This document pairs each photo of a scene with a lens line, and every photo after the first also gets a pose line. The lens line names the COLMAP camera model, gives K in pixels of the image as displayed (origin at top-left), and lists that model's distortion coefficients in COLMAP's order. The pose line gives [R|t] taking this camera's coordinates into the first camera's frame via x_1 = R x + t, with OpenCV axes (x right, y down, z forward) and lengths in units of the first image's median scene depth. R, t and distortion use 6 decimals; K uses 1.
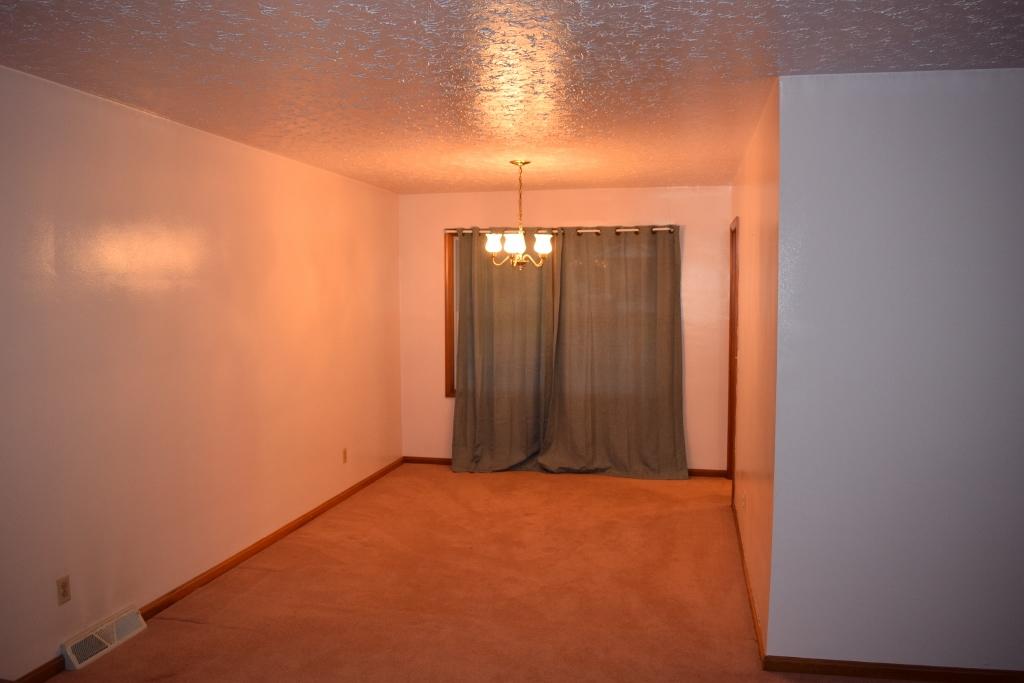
lens RADIAL K [[811.5, 0, 512.0], [0, 811.5, 341.5], [0, 0, 1]] dist [-0.122102, 0.070346]
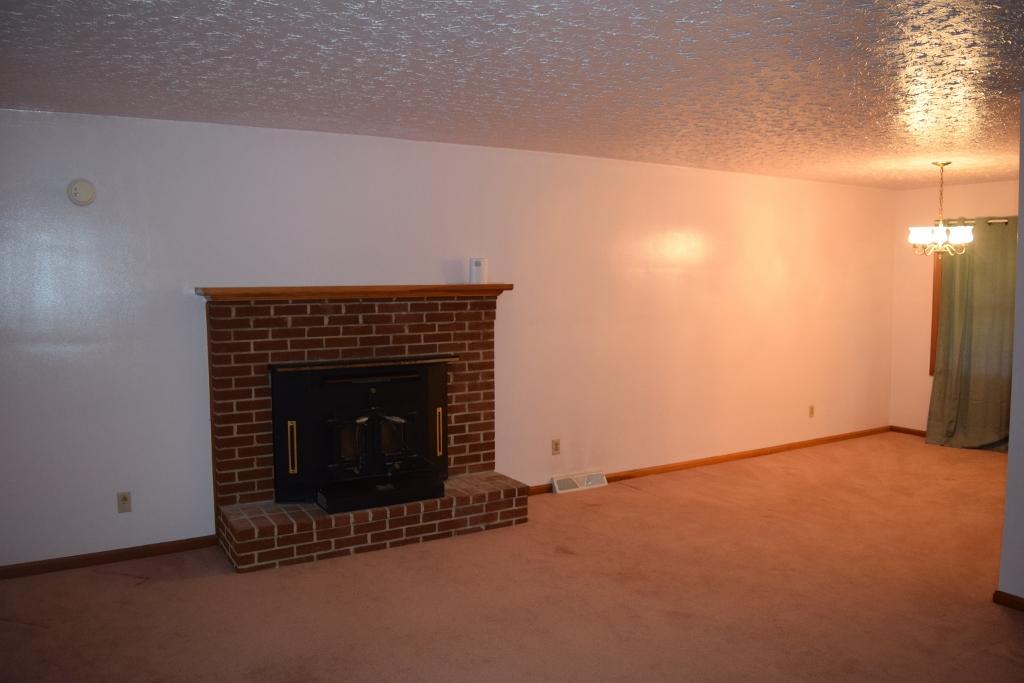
lens RADIAL K [[811.5, 0, 512.0], [0, 811.5, 341.5], [0, 0, 1]] dist [-0.122102, 0.070346]
pose [[0.685586, 0.057480, -0.725719, 0.408493], [-0.049446, 0.998253, 0.032354, 0.022465], [0.726311, 0.013702, 0.687230, -0.190654]]
